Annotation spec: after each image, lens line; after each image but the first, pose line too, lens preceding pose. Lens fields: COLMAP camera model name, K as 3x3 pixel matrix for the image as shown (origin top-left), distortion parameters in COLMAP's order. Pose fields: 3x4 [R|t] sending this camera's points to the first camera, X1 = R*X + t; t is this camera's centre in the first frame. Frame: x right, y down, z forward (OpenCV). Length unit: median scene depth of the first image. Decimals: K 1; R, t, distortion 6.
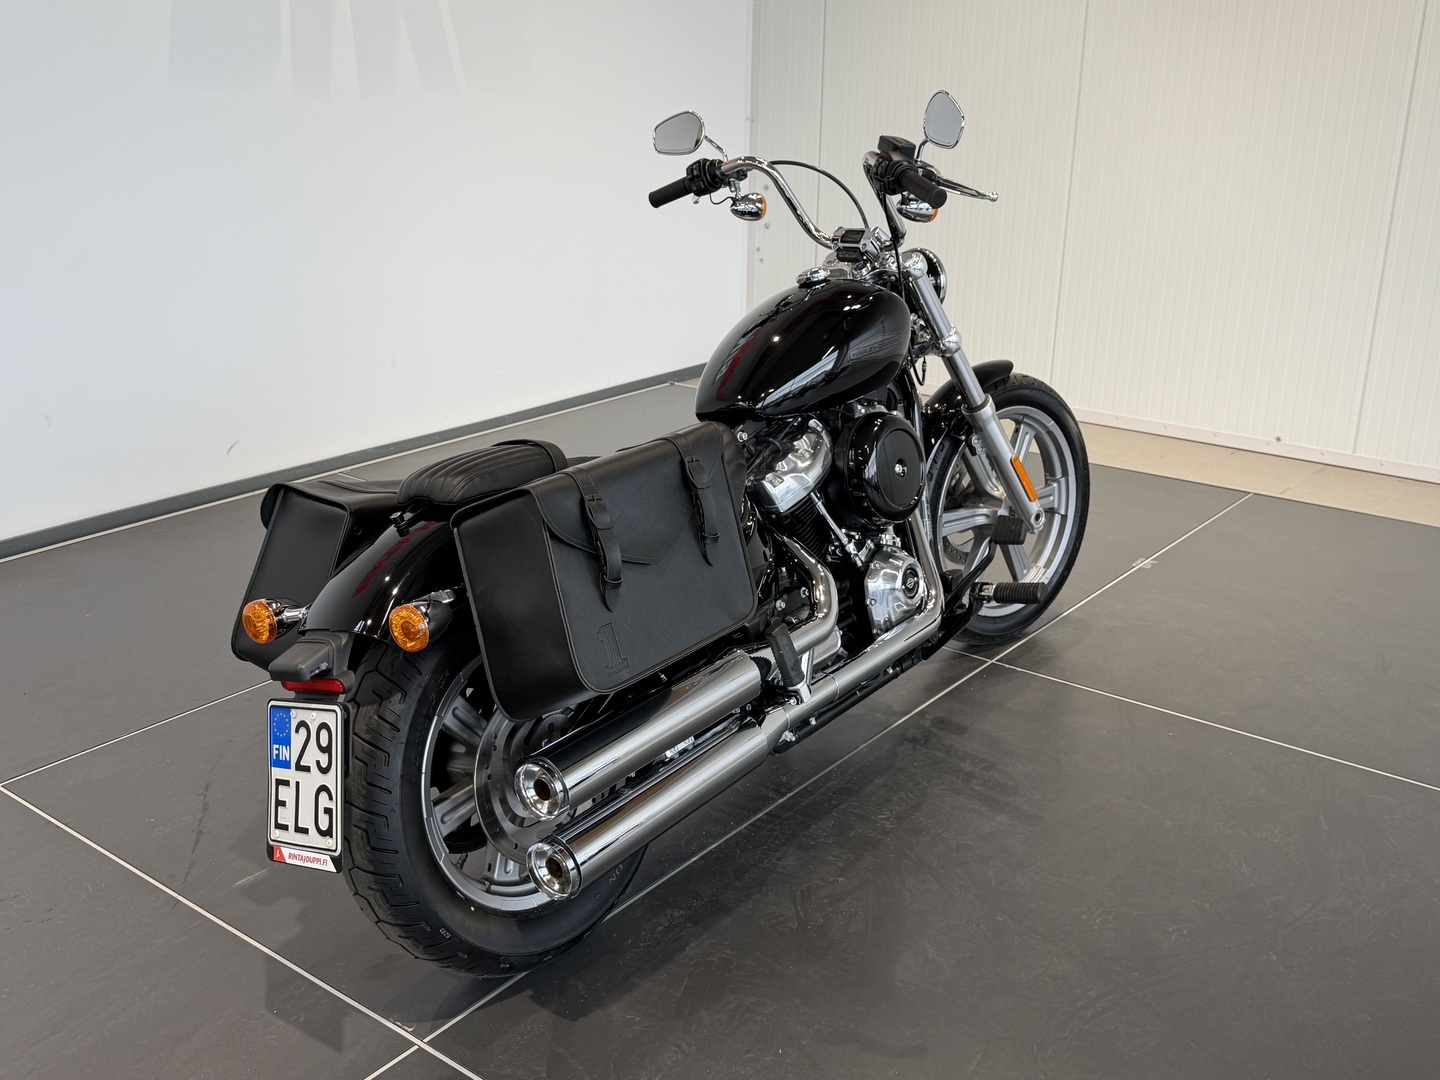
lens RADIAL K [[1453.1, 0, 718.9], [0, 1453.1, 542.2], [0, 0, 1]] dist [0.077420, 0.000000]
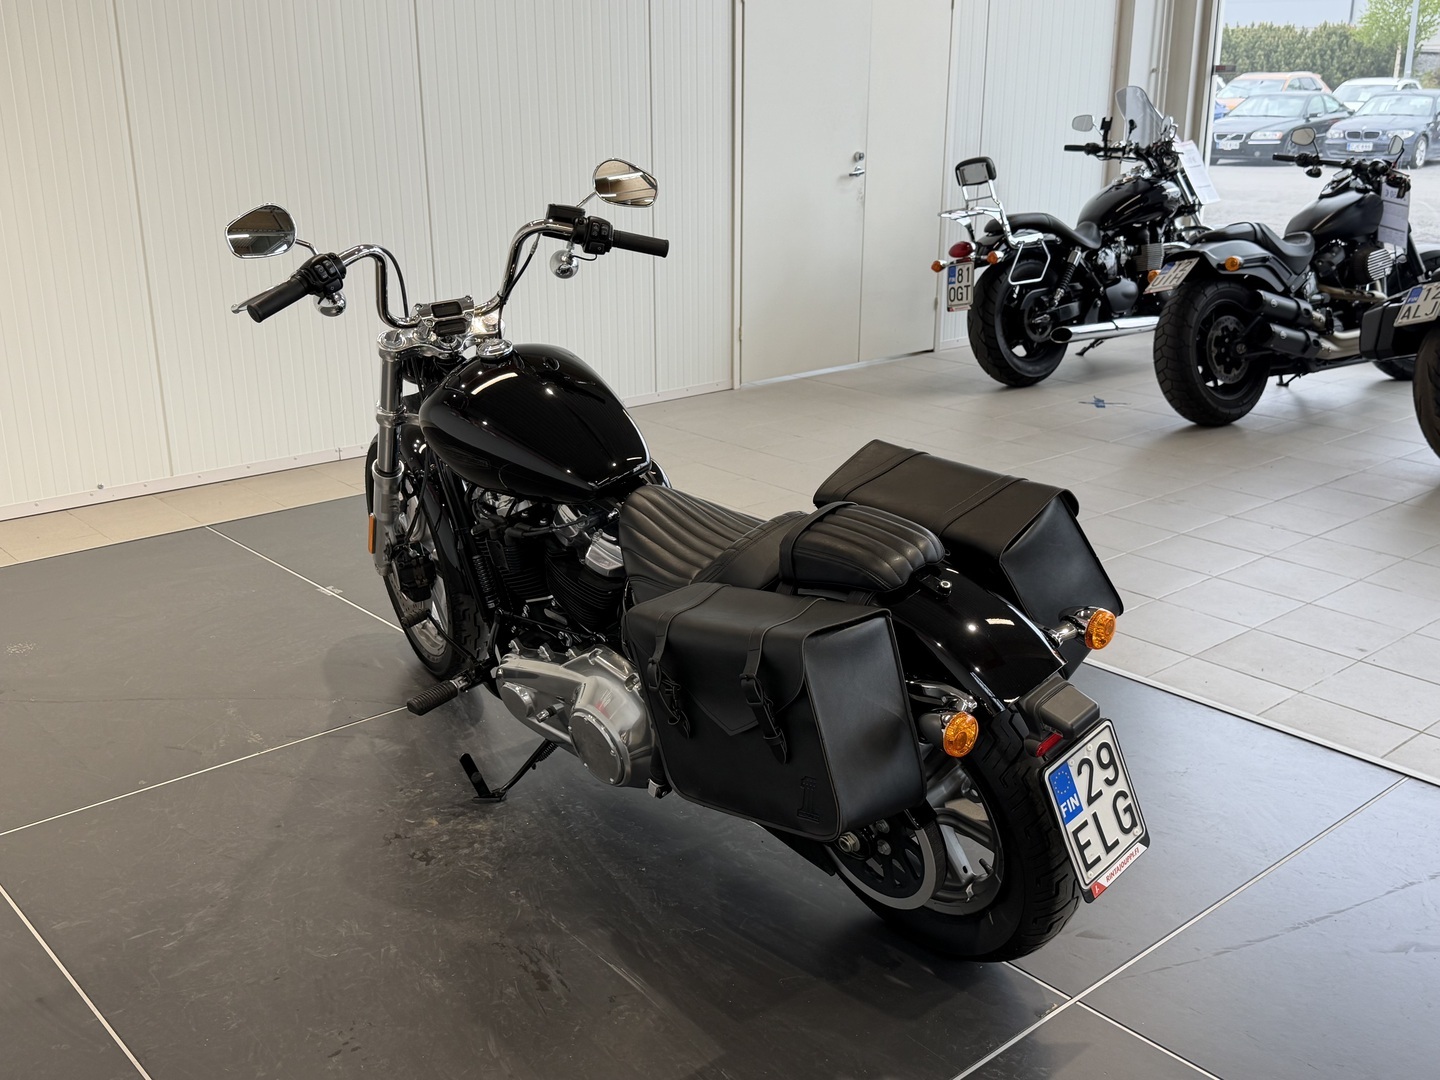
lens RADIAL K [[1453.1, 0, 708.0], [0, 1453.1, 542.6], [0, 0, 1]] dist [0.077420, 0.000000]
pose [[0.198251, -0.317005, 0.927472, -0.824645], [0.330593, 0.912432, 0.241198, -0.240200], [-0.922716, 0.258798, 0.285690, 0.579599]]
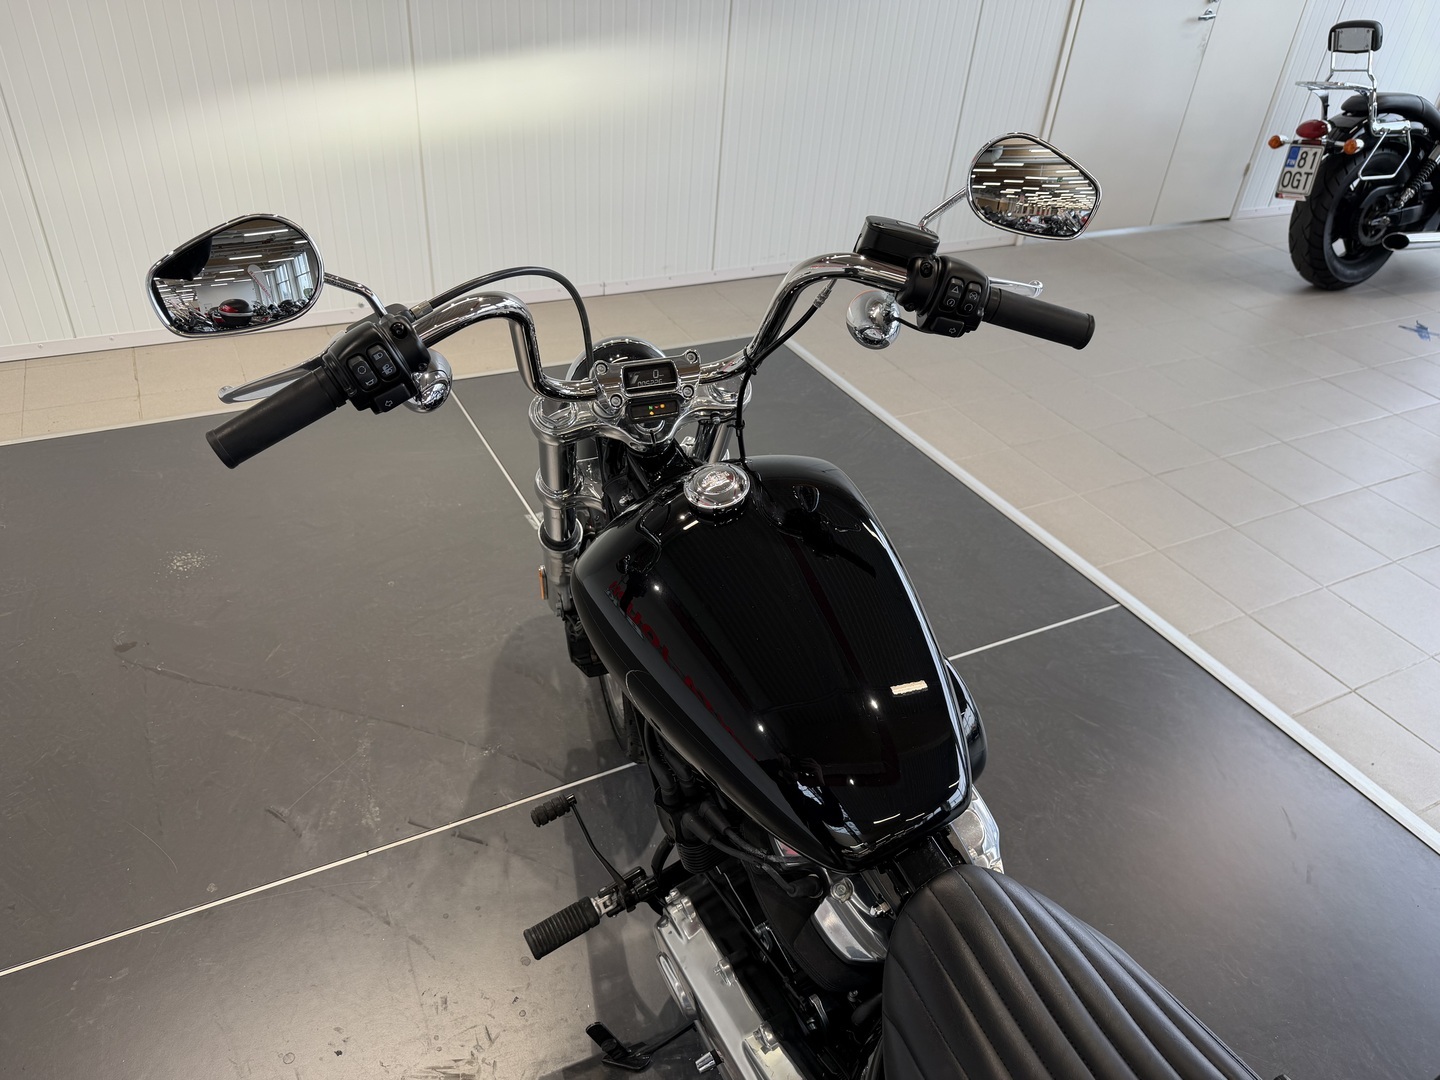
lens RADIAL K [[1011.8, 0, 725.2], [0, 1011.8, 534.3], [0, 0, 1]] dist [0.038461, -0.049271]
pose [[0.415729, -0.506820, 0.755185, -0.205739], [0.237387, 0.862024, 0.447841, -0.315759], [-0.877962, -0.006909, 0.478680, 0.774606]]
